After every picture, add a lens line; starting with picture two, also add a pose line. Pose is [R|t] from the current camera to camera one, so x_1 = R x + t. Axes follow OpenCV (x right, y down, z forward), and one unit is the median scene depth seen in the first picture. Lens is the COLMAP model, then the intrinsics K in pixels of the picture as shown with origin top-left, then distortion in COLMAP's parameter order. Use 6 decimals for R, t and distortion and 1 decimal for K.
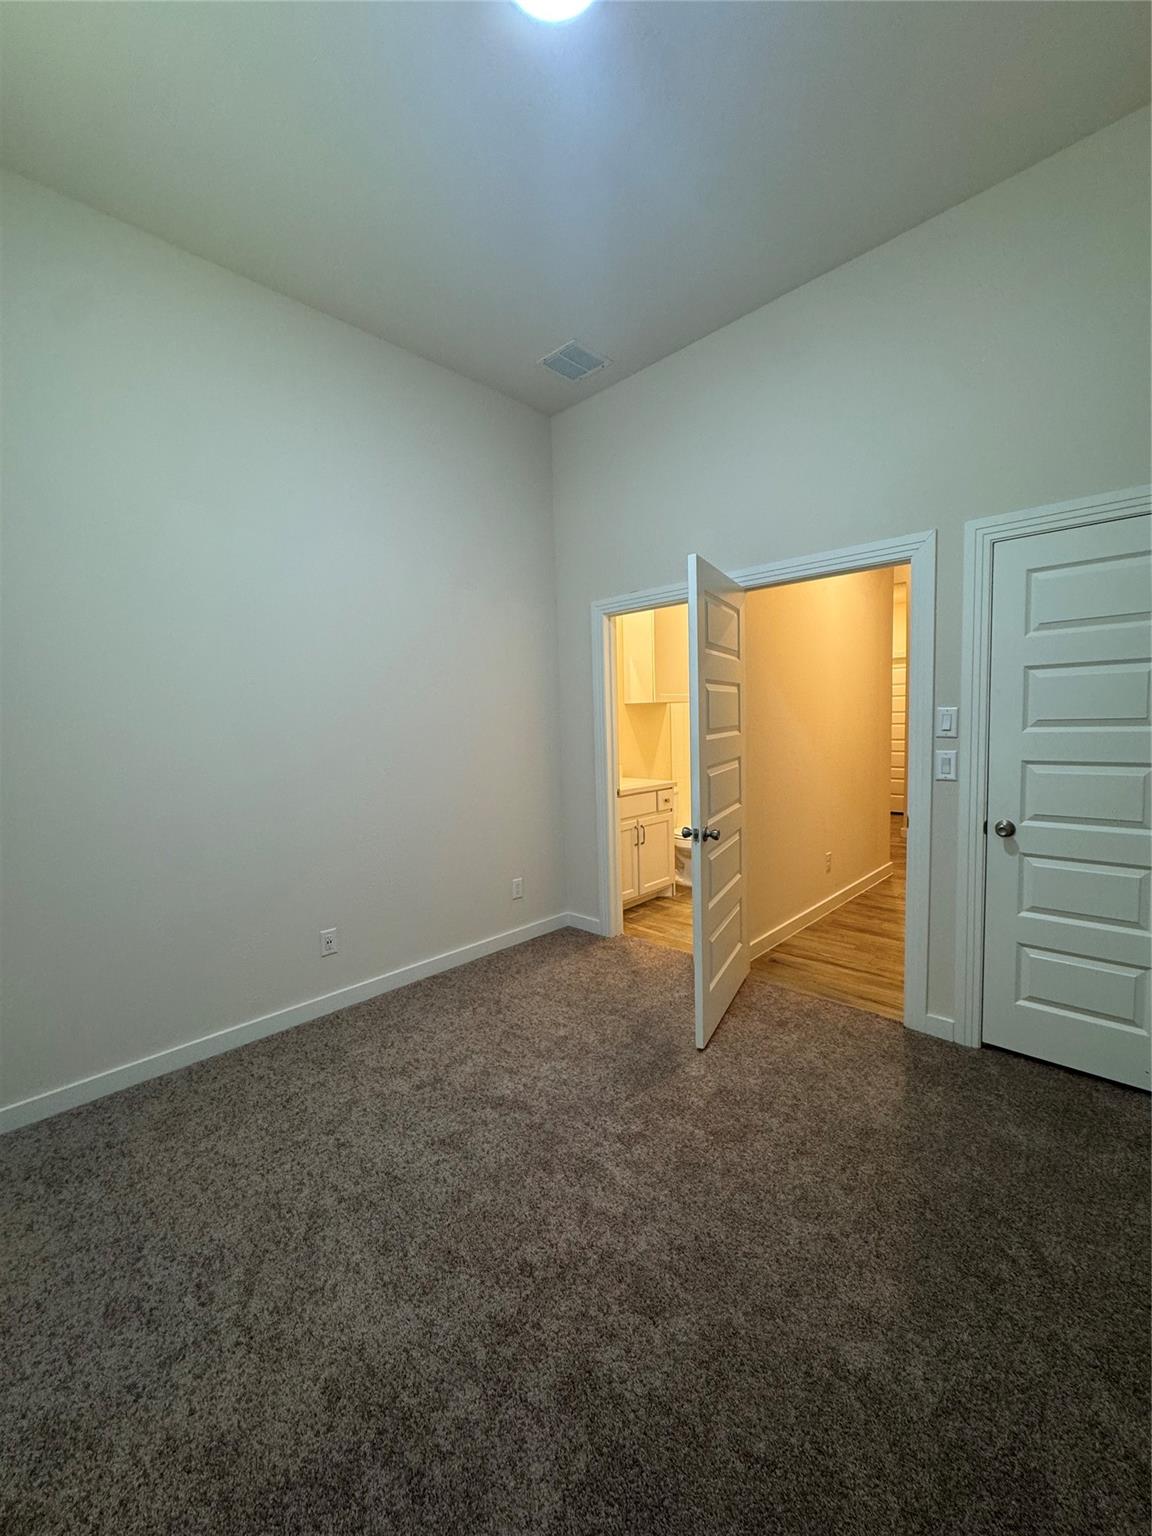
lens RADIAL K [[634.0, 0, 581.7], [0, 634.0, 770.9], [0, 0, 1]] dist [0.027734, 0.000098]
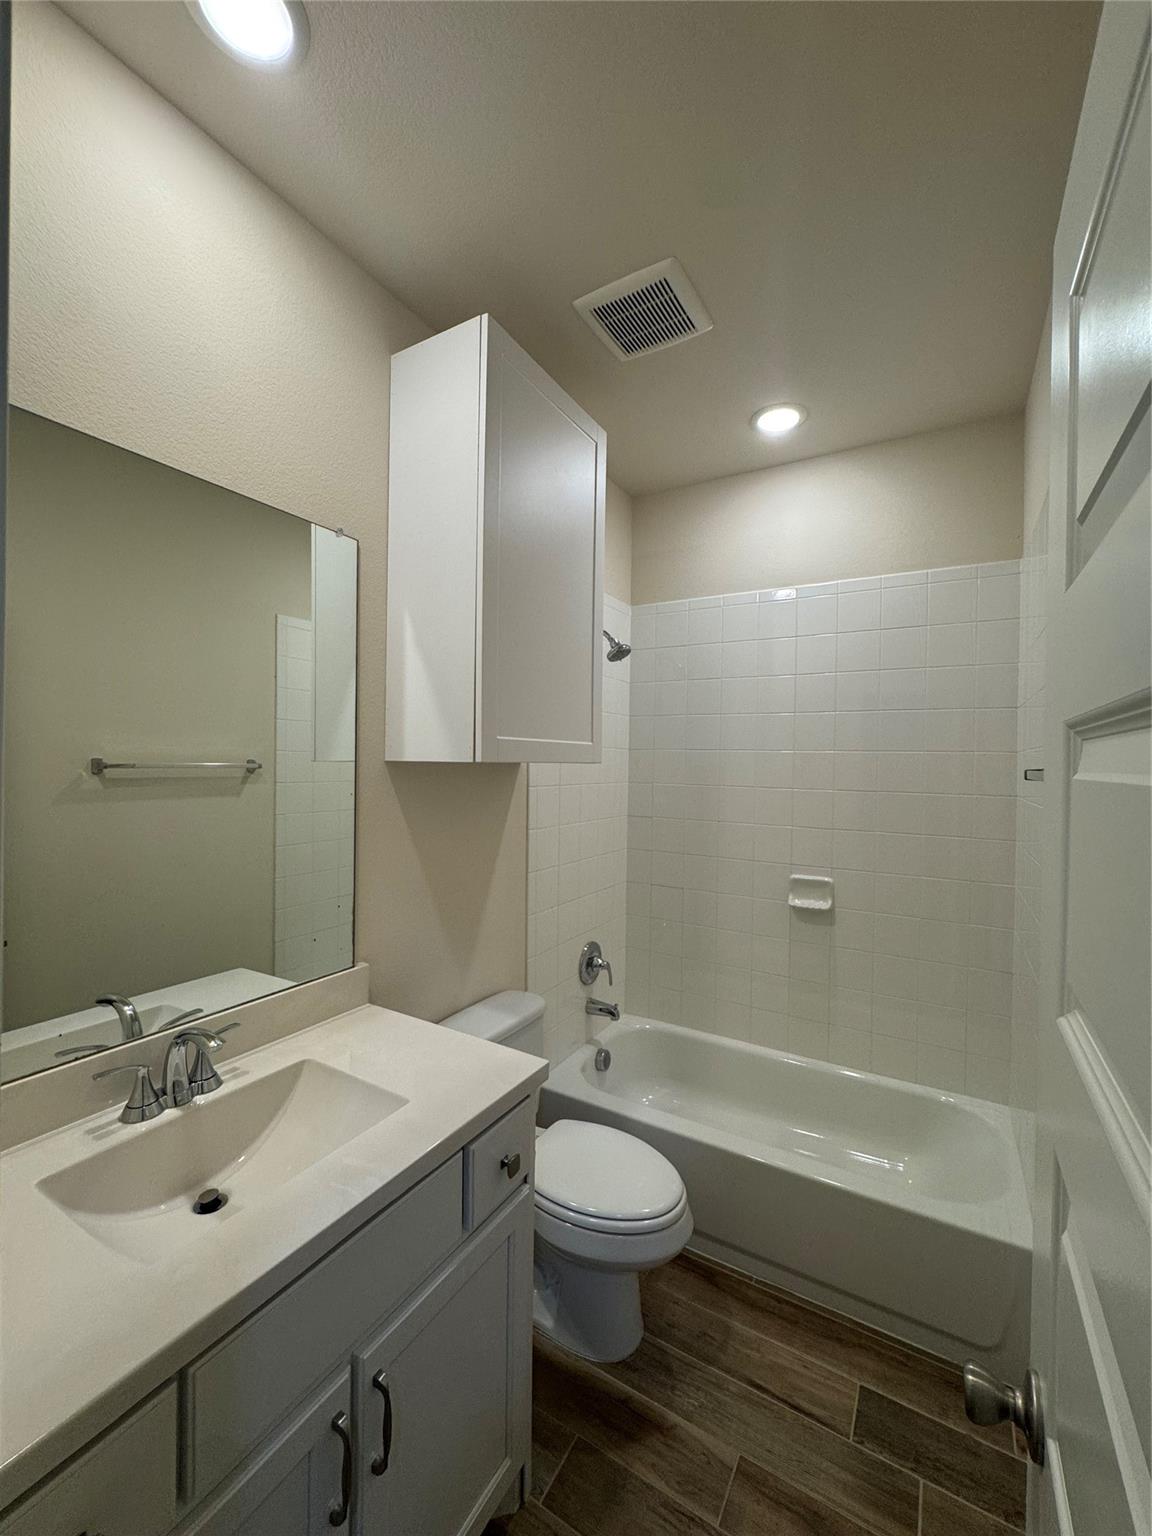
lens RADIAL K [[617.0, 0, 572.1], [0, 617.0, 779.3], [0, 0, 1]] dist [-0.014891, -0.000183]
pose [[0.976425, 0.036456, 0.212756, 0.096318], [-0.020502, 0.996842, -0.076715, -0.078637], [-0.214881, 0.070545, 0.974089, 0.710446]]
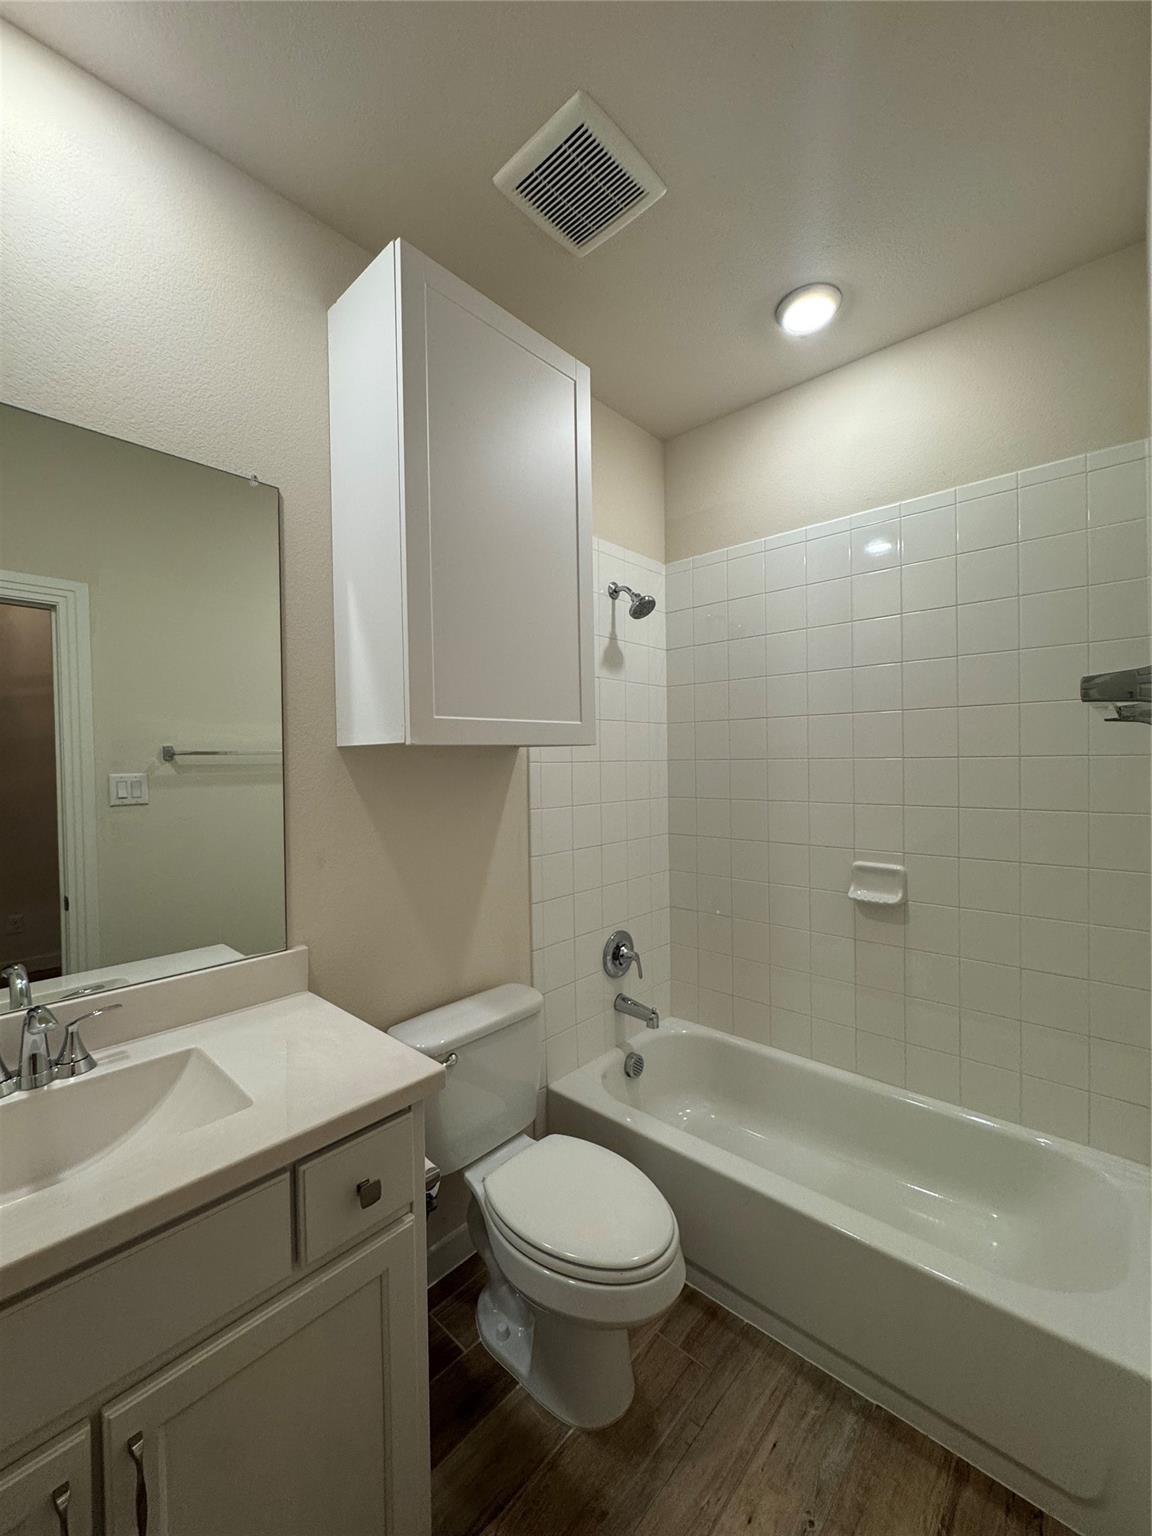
lens RADIAL K [[615.6, 0, 578.0], [0, 615.6, 766.7], [0, 0, 1]] dist [-0.004116, 0.000179]
pose [[0.999841, 0.017300, 0.004354, 0.186104], [-0.016909, 0.996831, -0.077735, -0.071860], [-0.005685, 0.077649, 0.996965, 0.744056]]
